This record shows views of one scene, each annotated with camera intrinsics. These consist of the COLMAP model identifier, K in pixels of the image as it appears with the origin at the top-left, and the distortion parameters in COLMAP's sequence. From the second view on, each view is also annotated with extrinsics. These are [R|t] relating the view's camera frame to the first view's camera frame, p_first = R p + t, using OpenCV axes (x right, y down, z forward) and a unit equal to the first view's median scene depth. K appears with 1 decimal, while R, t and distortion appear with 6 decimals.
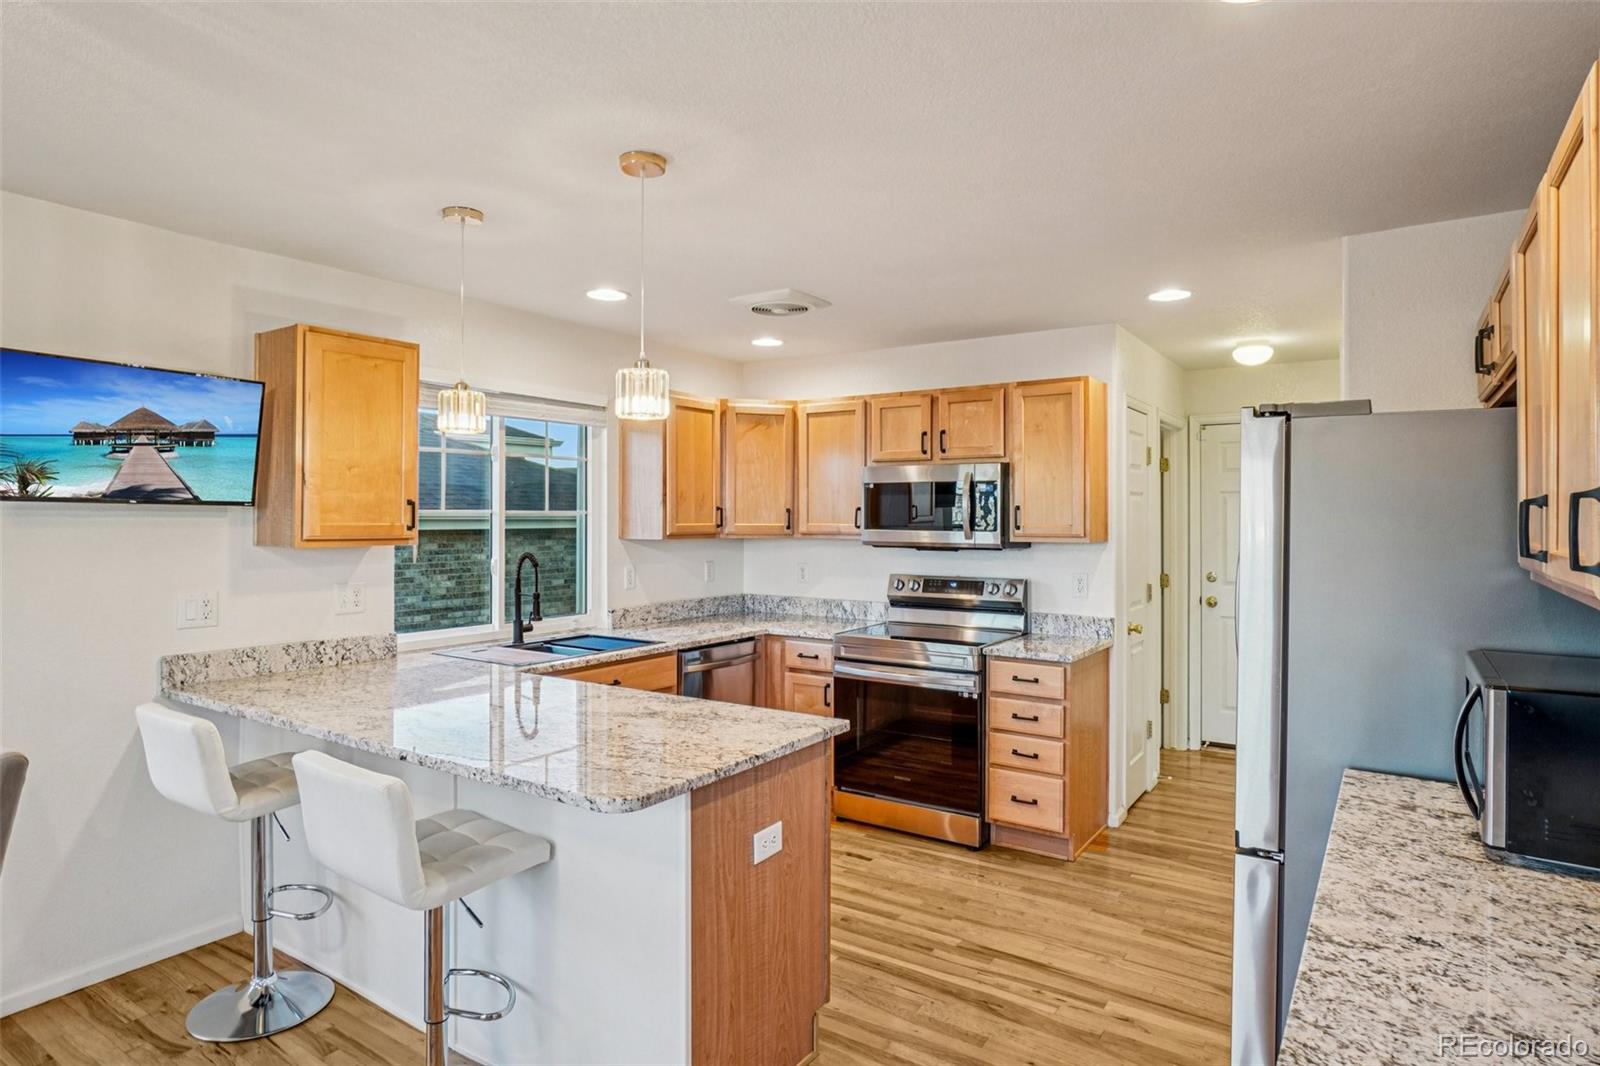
lens RADIAL K [[891.1, 0, 799.0], [0, 891.1, 514.4], [0, 0, 1]] dist [-0.039735, 0.020989]
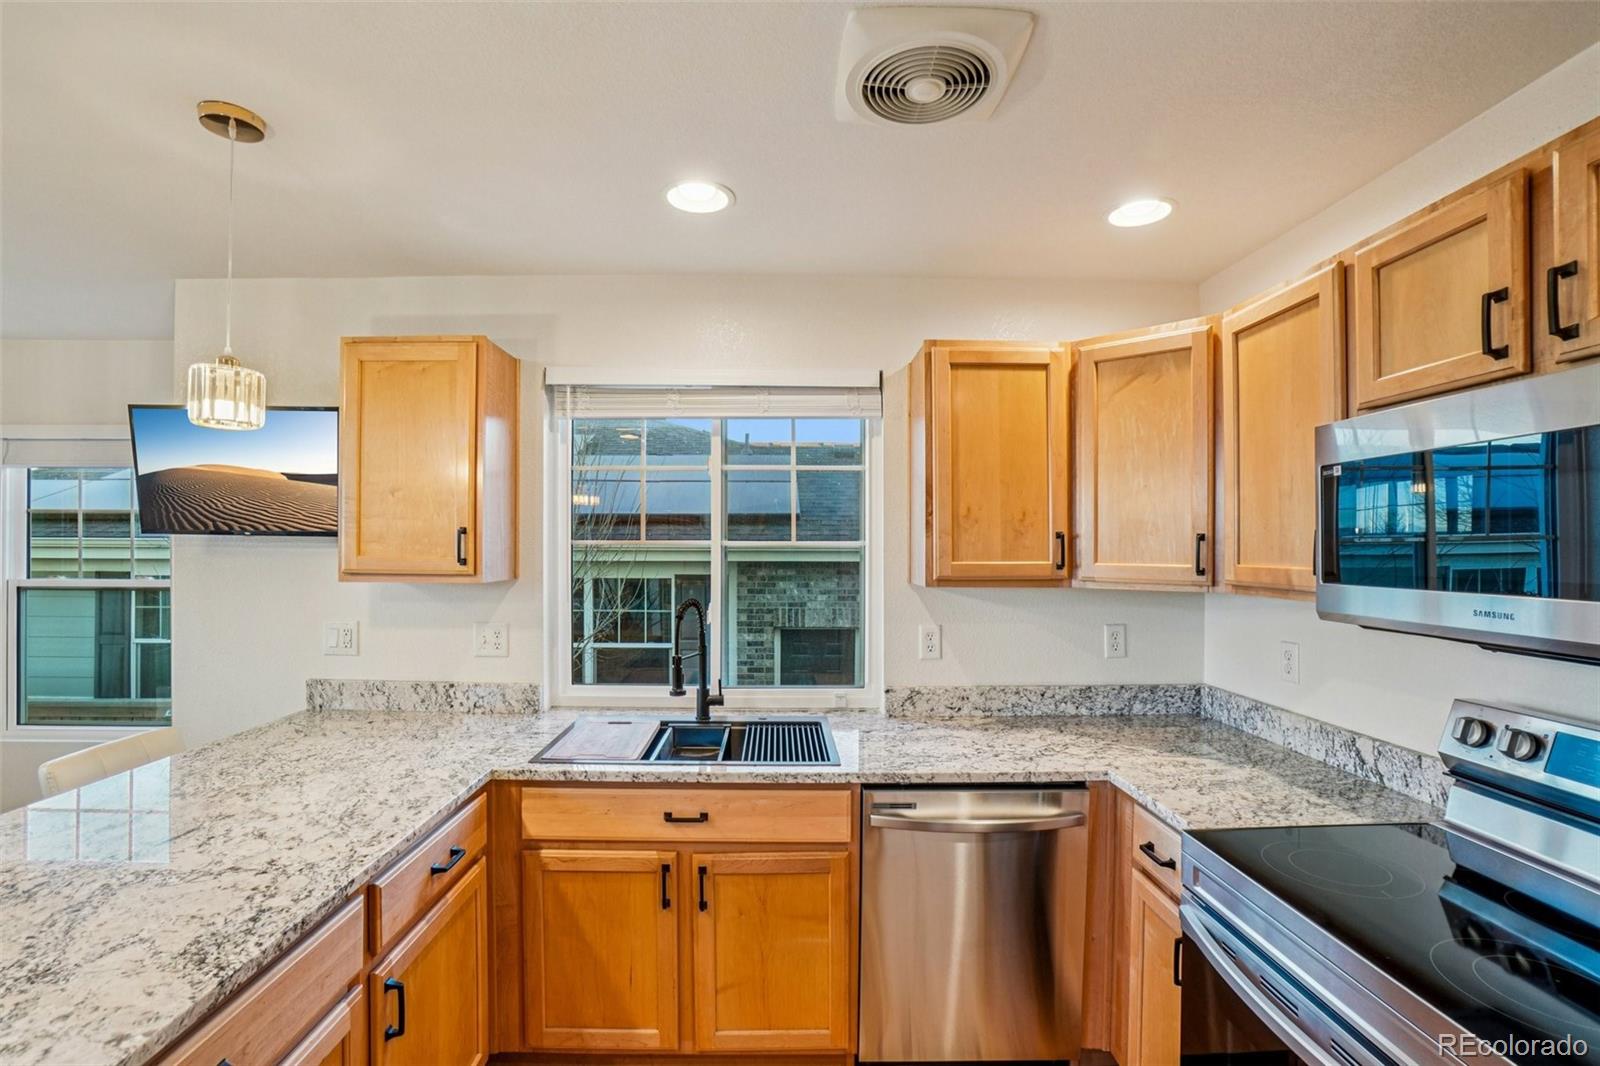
lens RADIAL K [[731.9, 0, 789.3], [0, 731.9, 546.0], [0, 0, 1]] dist [-0.066217, 0.024541]
pose [[0.569596, -0.001492, -0.821924, 0.225356], [0.000072, 0.999998, -0.001766, 0.001588], [0.821925, 0.000946, 0.569595, 0.706662]]
